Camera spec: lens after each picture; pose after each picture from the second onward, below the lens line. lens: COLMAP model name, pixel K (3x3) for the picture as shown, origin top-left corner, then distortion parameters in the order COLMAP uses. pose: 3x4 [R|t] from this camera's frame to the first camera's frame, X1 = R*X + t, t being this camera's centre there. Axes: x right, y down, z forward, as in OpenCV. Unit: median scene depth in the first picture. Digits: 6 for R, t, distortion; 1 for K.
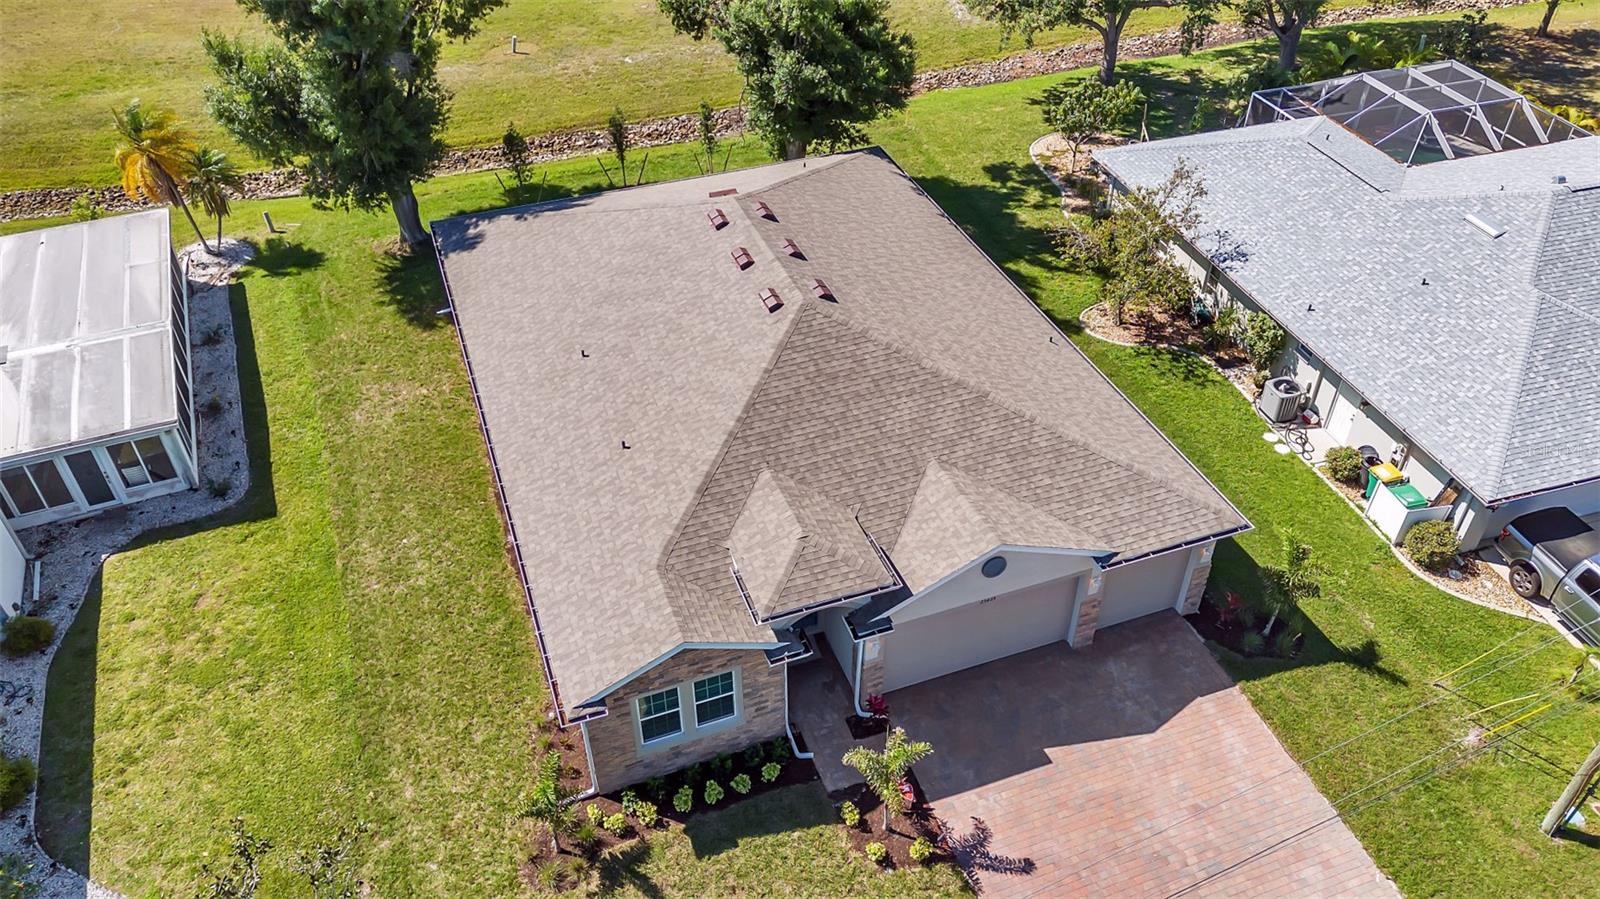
lens RADIAL K [[1168.9, 0, 794.7], [0, 1168.9, 444.3], [0, 0, 1]] dist [0.054433, -0.041177]
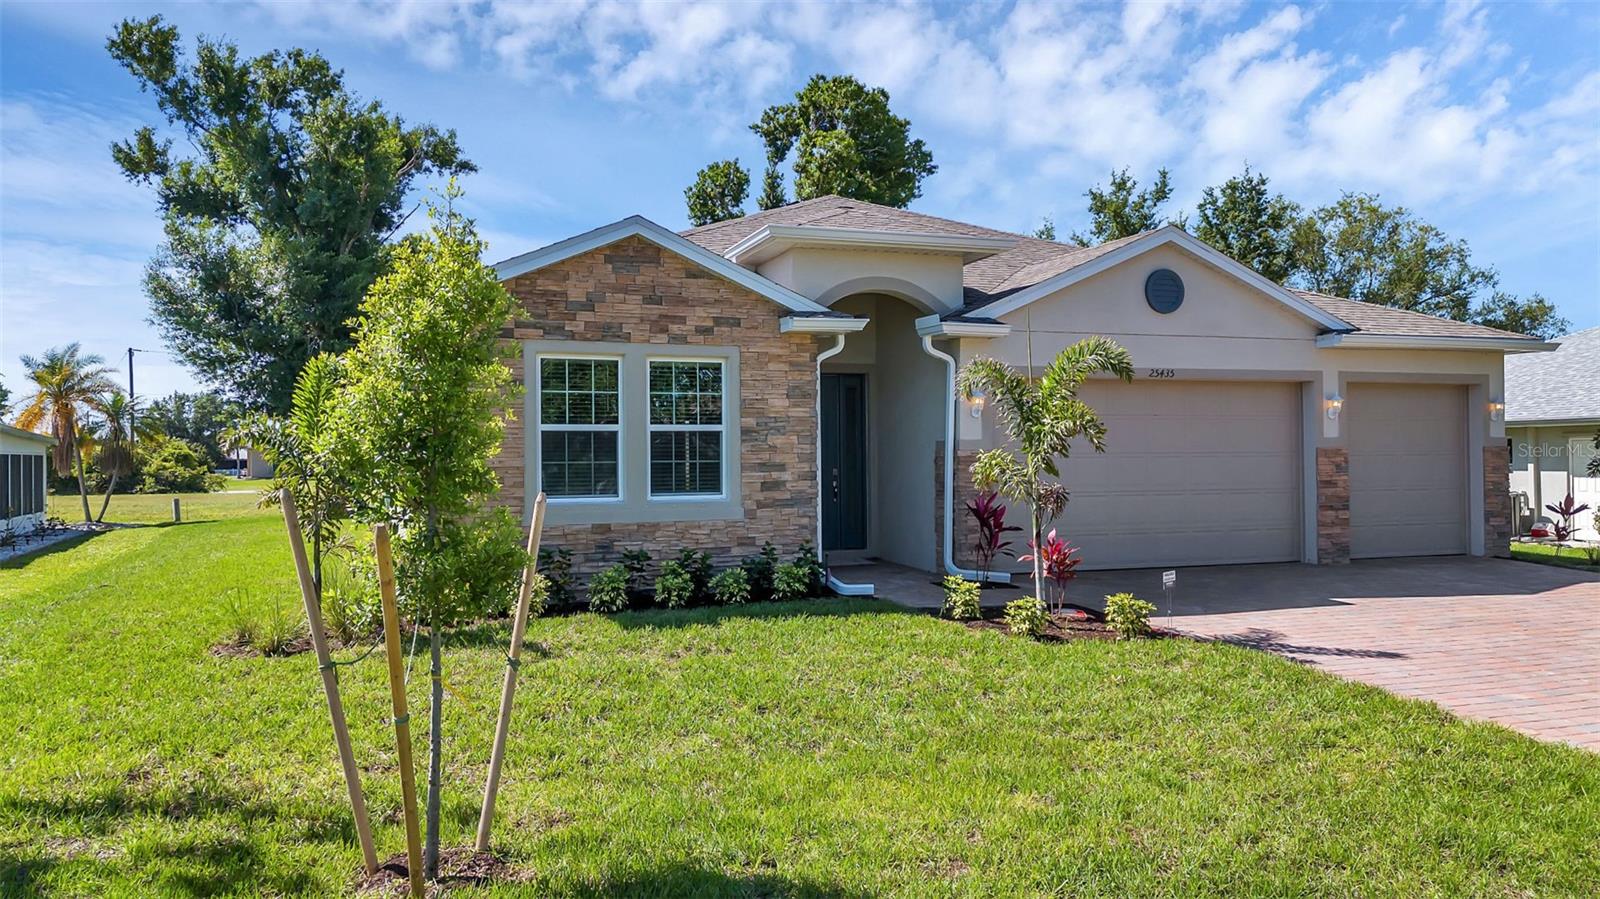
lens RADIAL K [[1168.9, 0, 800.0], [0, 1168.9, 442.0], [0, 0, 1]] dist [0.054433, -0.041177]
pose [[0.999939, -0.003760, 0.010356, -0.018502], [0.009614, 0.756886, -0.653476, 0.464754], [-0.005382, 0.653536, 0.756876, 0.492164]]
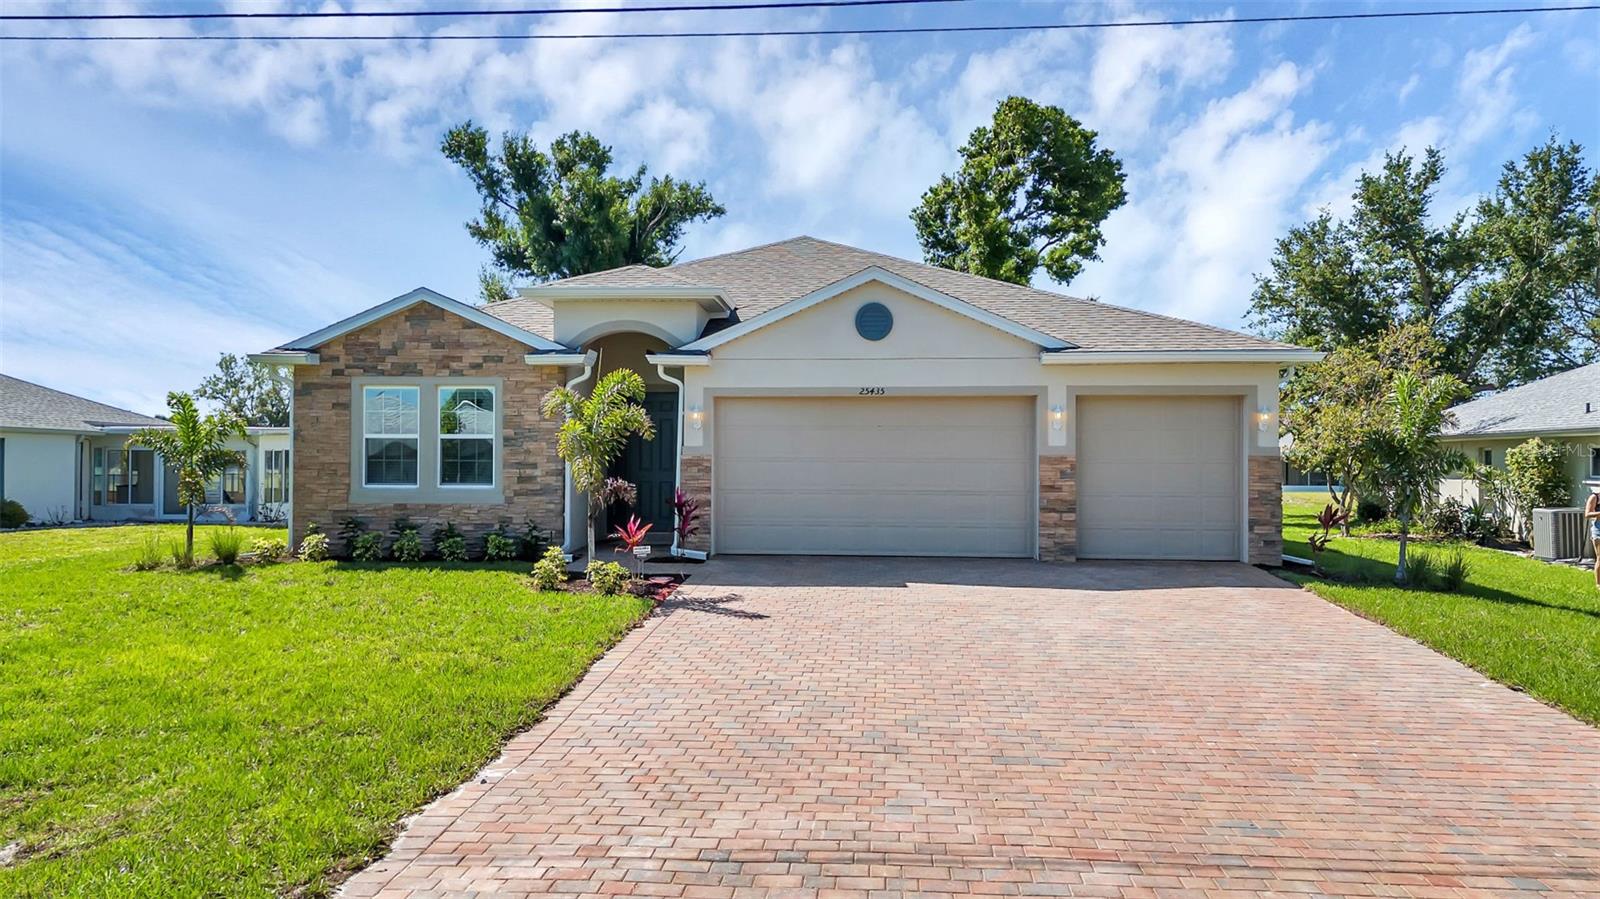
lens RADIAL K [[1168.9, 0, 802.8], [0, 1168.9, 458.7], [0, 0, 1]] dist [0.054433, -0.041177]
pose [[0.914598, 0.006488, -0.404312, 0.346740], [-0.266018, 0.762691, -0.589523, 0.495913], [0.304540, 0.646731, 0.699281, 0.454657]]
